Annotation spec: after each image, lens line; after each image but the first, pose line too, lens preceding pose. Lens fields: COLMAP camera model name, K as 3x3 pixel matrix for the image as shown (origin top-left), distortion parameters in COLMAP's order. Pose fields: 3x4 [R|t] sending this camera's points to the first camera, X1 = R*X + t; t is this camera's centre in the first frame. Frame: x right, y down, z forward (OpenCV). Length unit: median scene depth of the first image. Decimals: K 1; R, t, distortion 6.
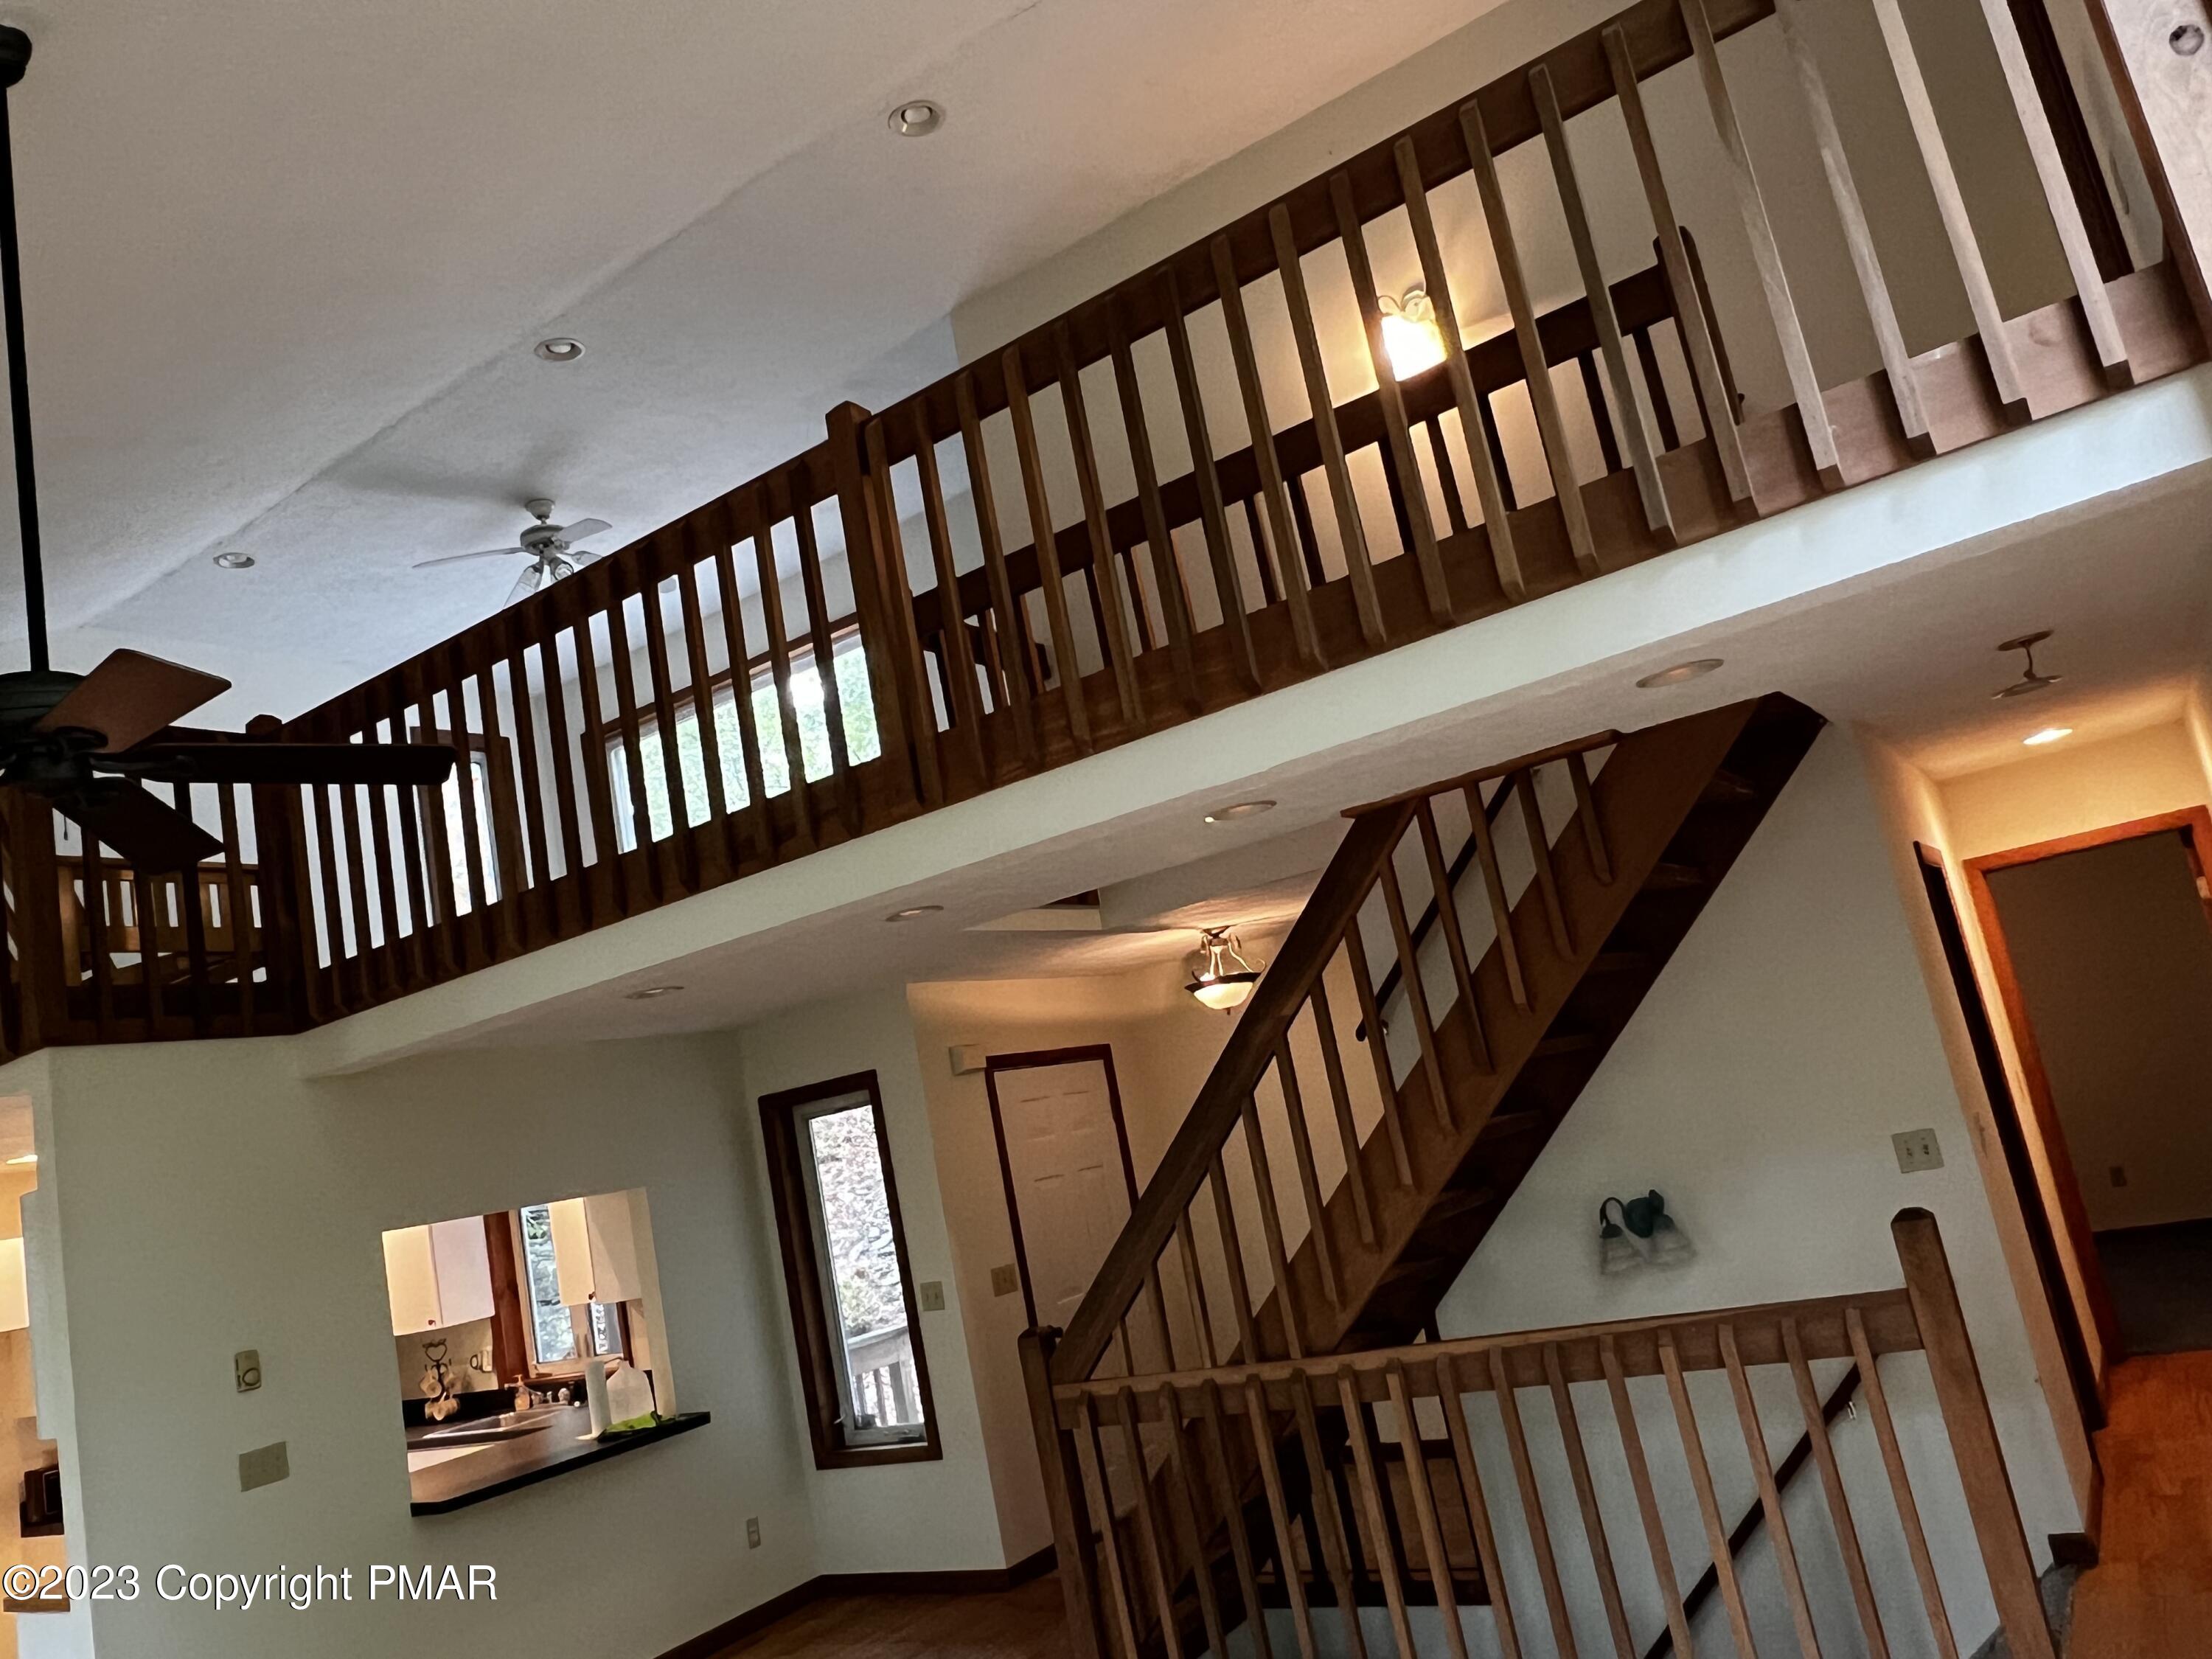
lens RADIAL K [[1629.0, 0, 1089.1], [0, 1629.0, 848.0], [0, 0, 1]] dist [-0.001102, 0.002771]
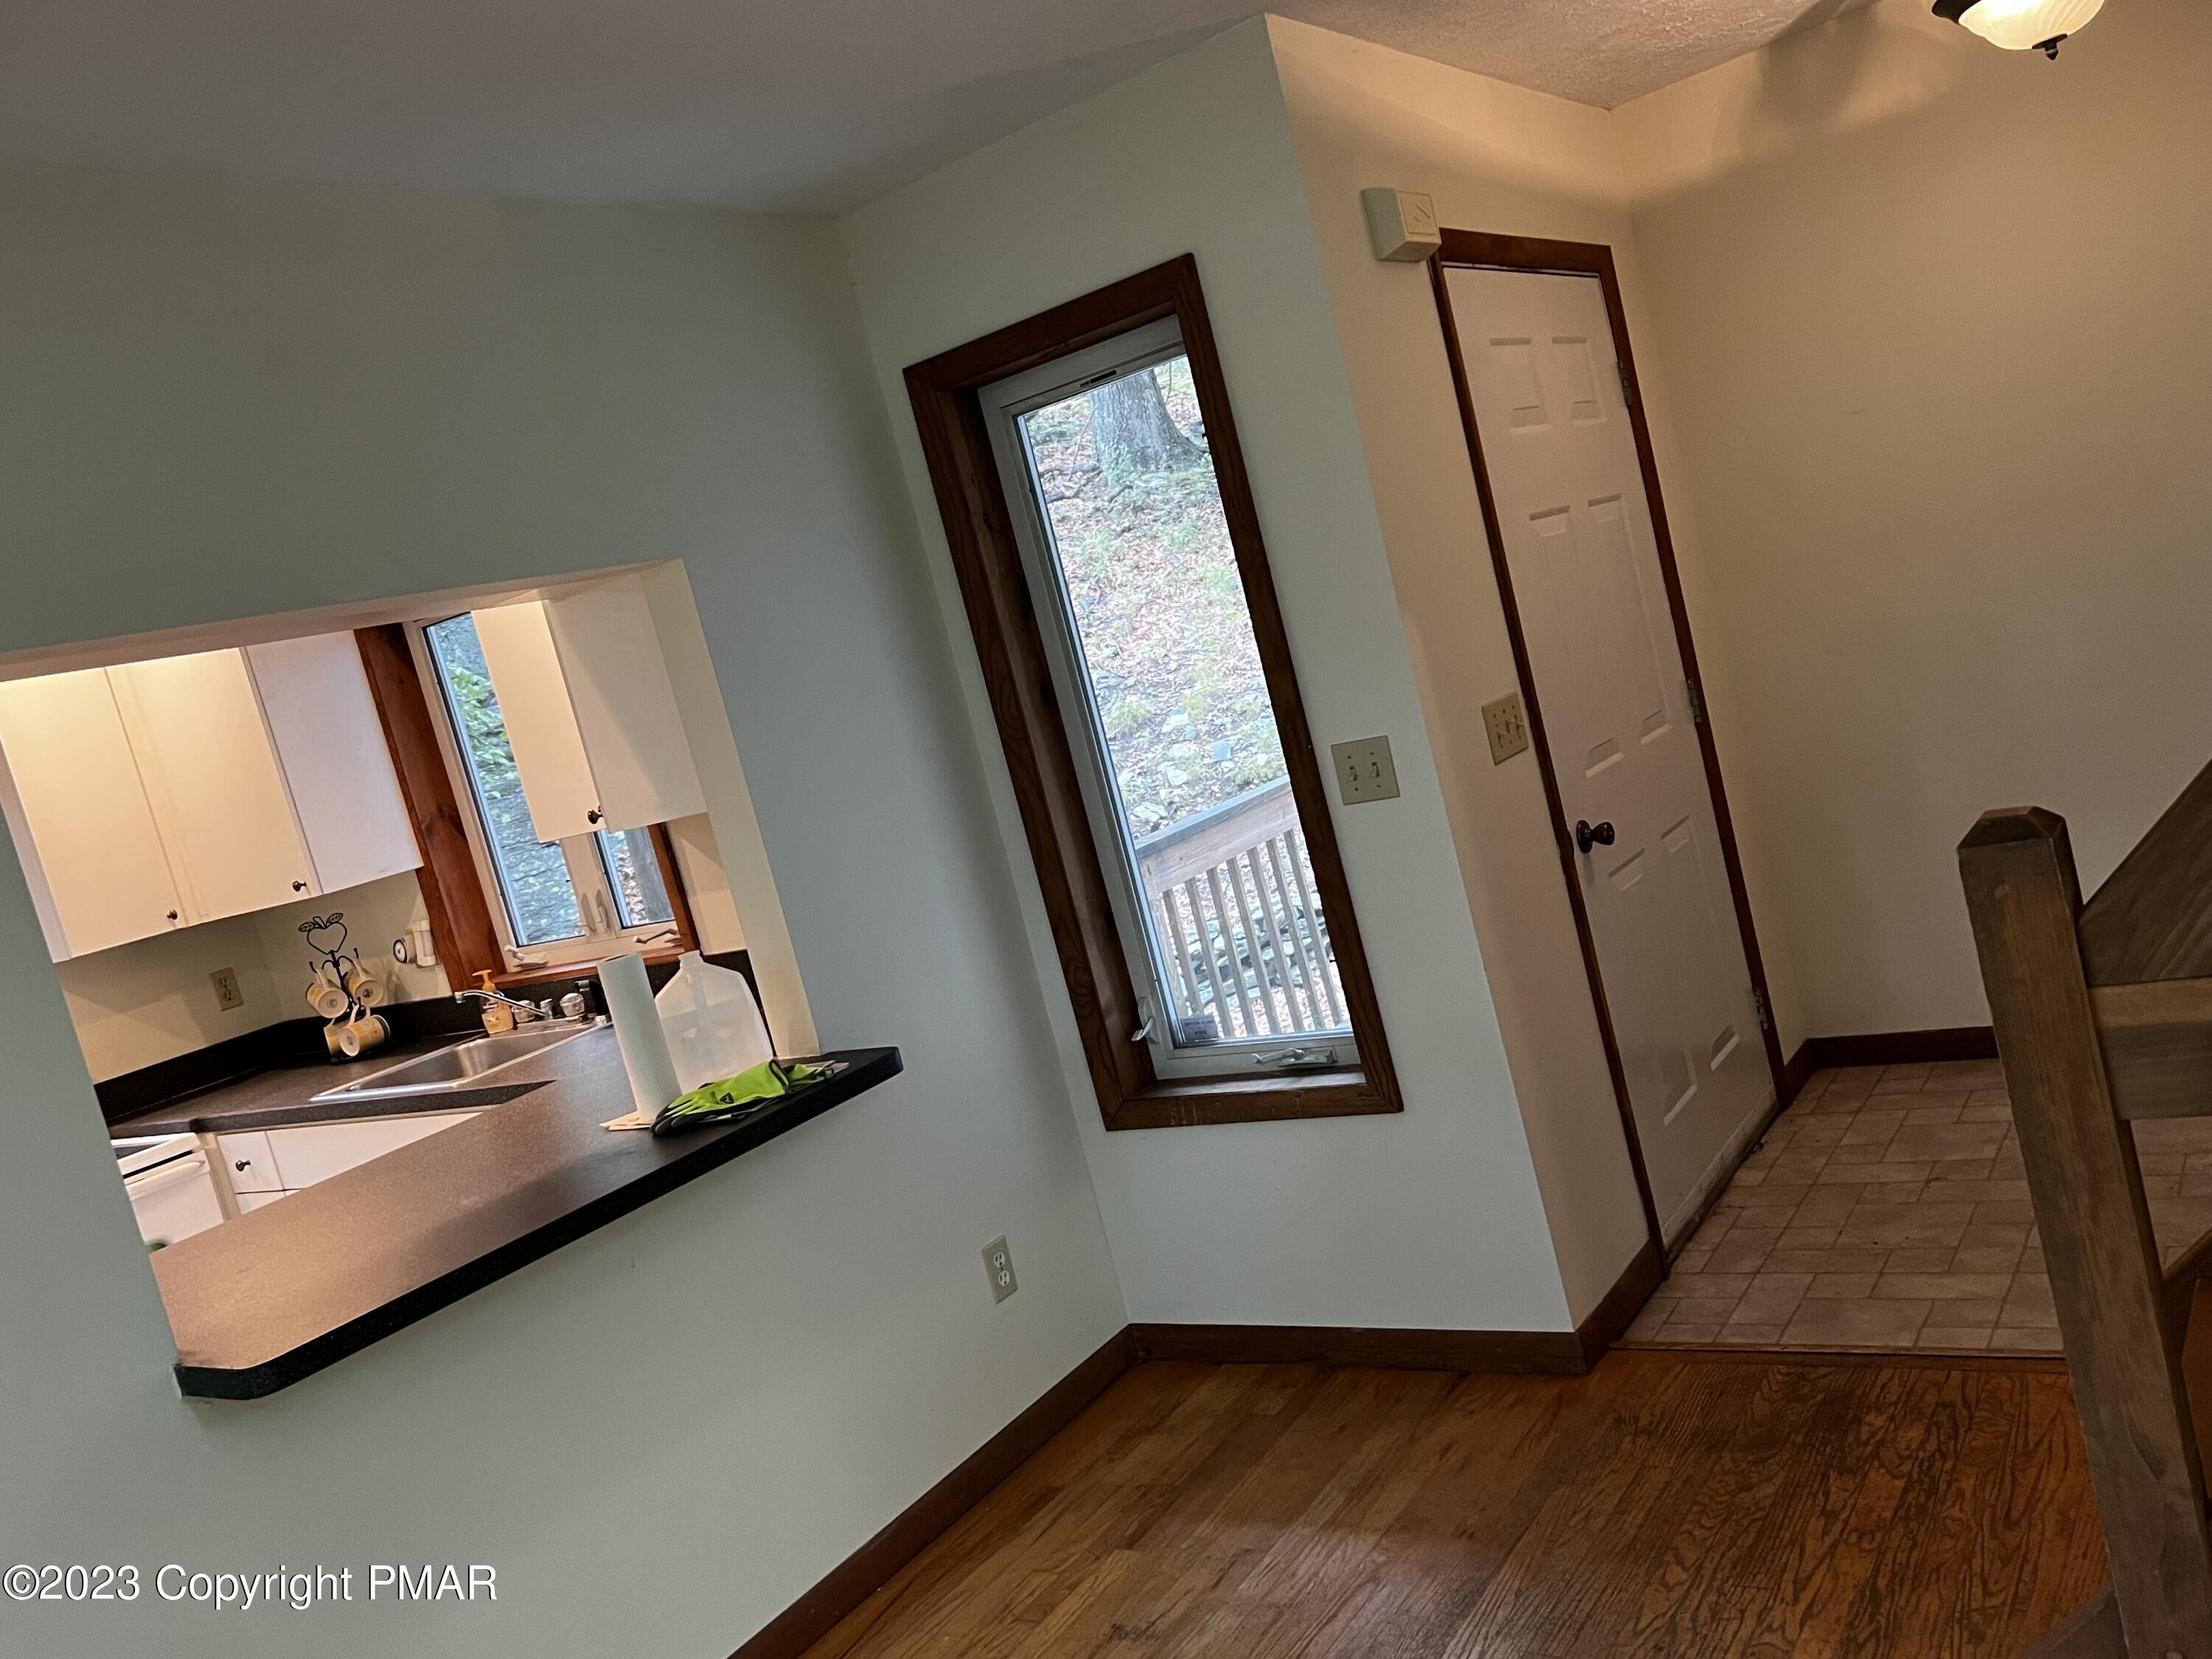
lens RADIAL K [[1824.2, 0, 1123.7], [0, 1824.2, 853.3], [0, 0, 1]] dist [0.048681, -0.010912]
pose [[0.998211, -0.057463, -0.016491, -0.154609], [0.059776, 0.955170, 0.289961, 0.149983], [-0.000910, -0.290428, 0.956896, 0.522374]]
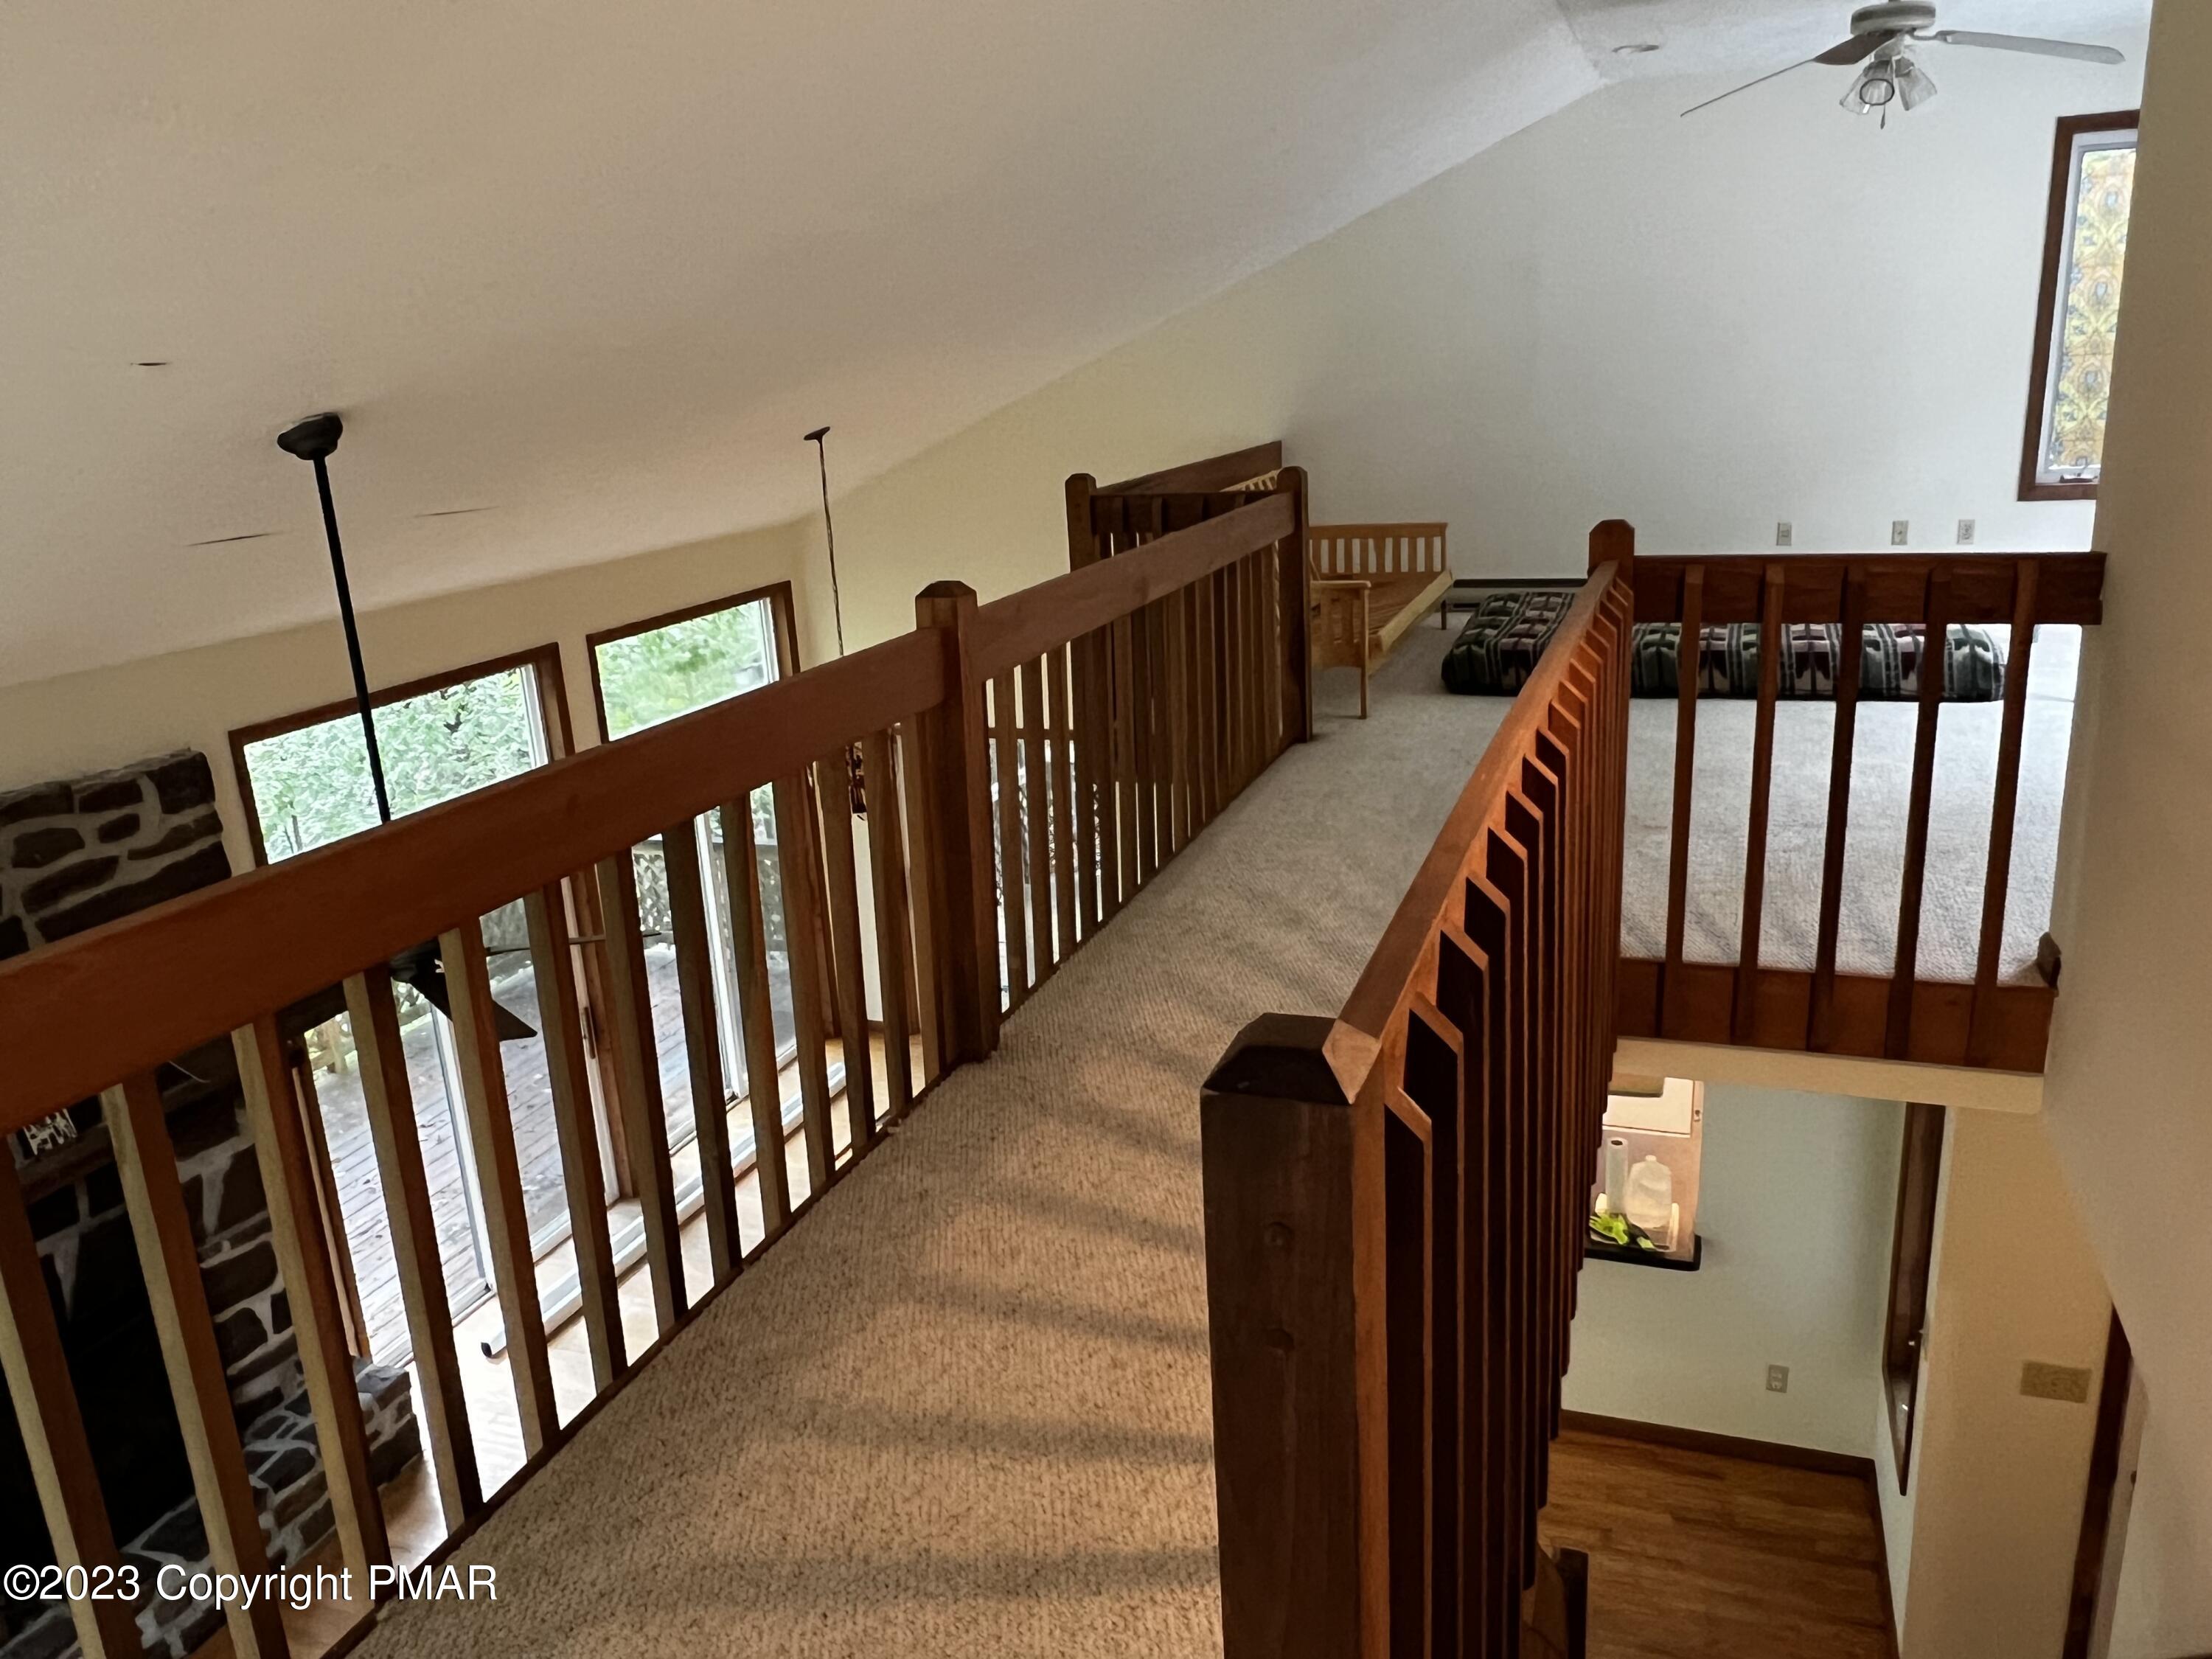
lens RADIAL K [[1629.0, 0, 1090.0], [0, 1629.0, 837.0], [0, 0, 1]] dist [-0.001102, 0.002771]
pose [[0.230890, 0.437352, -0.869145, 0.354648], [0.190566, 0.855654, 0.481187, -0.332142], [0.954135, -0.276731, 0.114218, 0.619517]]
